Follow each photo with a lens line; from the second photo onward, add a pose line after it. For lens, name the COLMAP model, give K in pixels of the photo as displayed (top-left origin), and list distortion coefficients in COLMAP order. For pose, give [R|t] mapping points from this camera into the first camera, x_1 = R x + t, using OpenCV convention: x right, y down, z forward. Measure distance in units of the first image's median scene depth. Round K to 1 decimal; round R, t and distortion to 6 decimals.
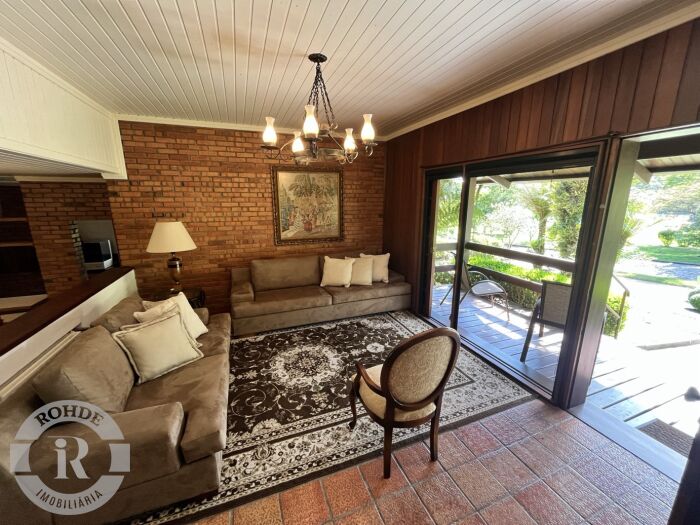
lens RADIAL K [[280.5, 0, 347.8], [0, 280.5, 261.0], [0, 0, 1]] dist [-0.003103, -0.000557]
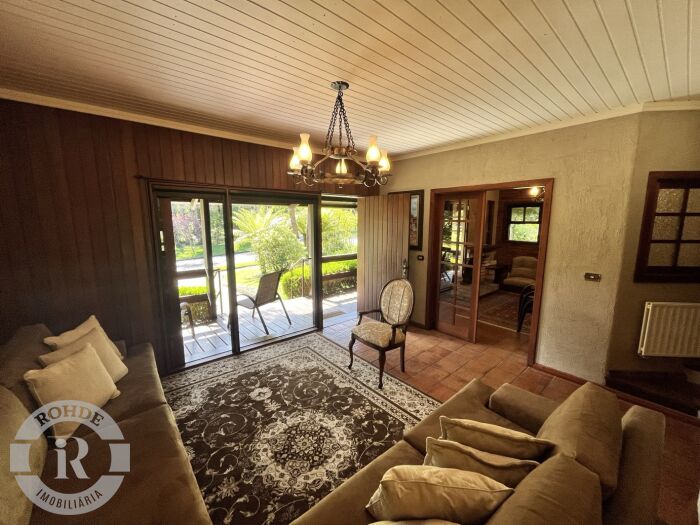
lens RADIAL K [[280.5, 0, 346.4], [0, 280.5, 263.4], [0, 0, 1]] dist [-0.003103, -0.000557]
pose [[-0.314676, -0.155853, 0.936317, -0.828174], [0.202670, 0.952648, 0.226685, -0.242364], [-0.927310, 0.261096, -0.268189, 1.010527]]
